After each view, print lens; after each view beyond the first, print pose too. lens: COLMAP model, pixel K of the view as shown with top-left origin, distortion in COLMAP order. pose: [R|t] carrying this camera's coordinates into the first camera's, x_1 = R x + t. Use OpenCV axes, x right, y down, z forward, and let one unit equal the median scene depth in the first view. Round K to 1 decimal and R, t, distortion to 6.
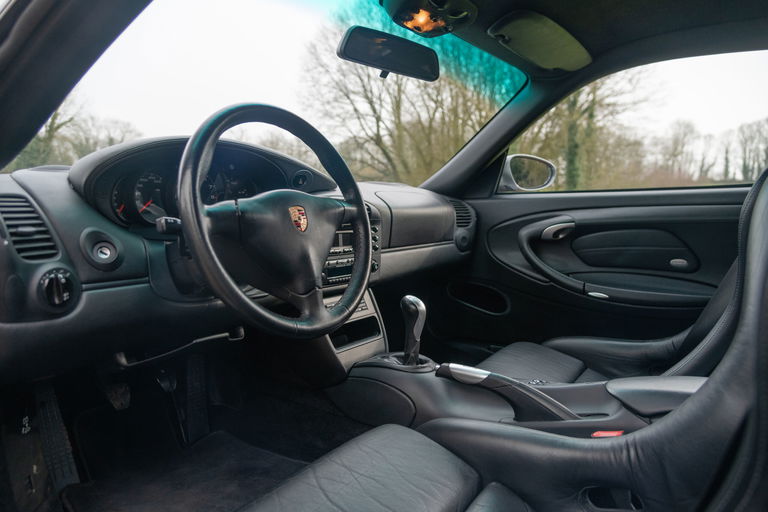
lens RADIAL K [[522.0, 0, 387.1], [0, 522.0, 258.8], [0, 0, 1]] dist [-0.027647, 0.015395]
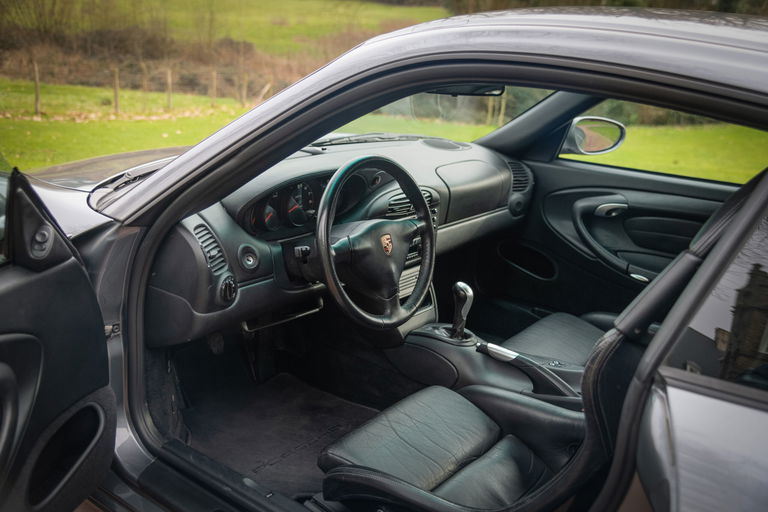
lens RADIAL K [[772.5, 0, 383.1], [0, 772.5, 258.7], [0, 0, 1]] dist [0.042979, 0.000000]
pose [[0.996318, 0.076135, -0.039414, -0.070338], [-0.066927, 0.978029, 0.197435, -0.328765], [0.053580, -0.194070, 0.979523, -0.757323]]
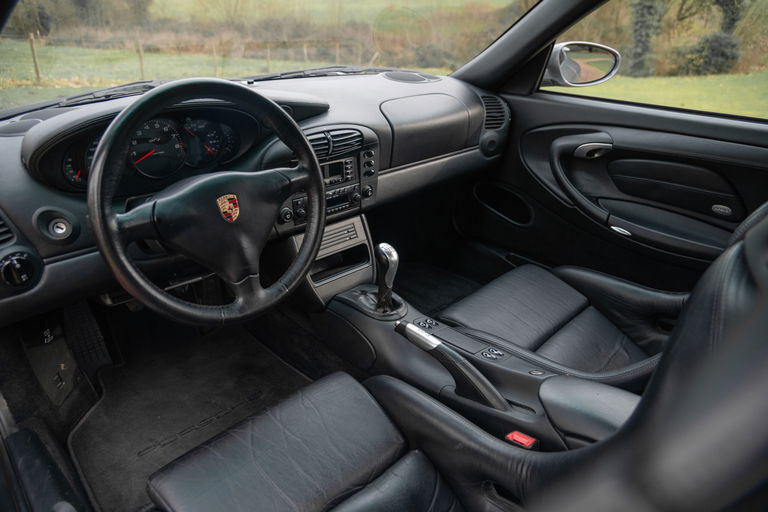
lens RADIAL K [[522.0, 0, 380.8], [0, 522.0, 260.4], [0, 0, 1]] dist [-0.027647, 0.015395]
pose [[0.978451, 0.106078, -0.177148, 0.219120], [-0.036630, 0.933510, 0.356676, -0.256421], [0.203205, -0.342501, 0.917279, 0.088782]]
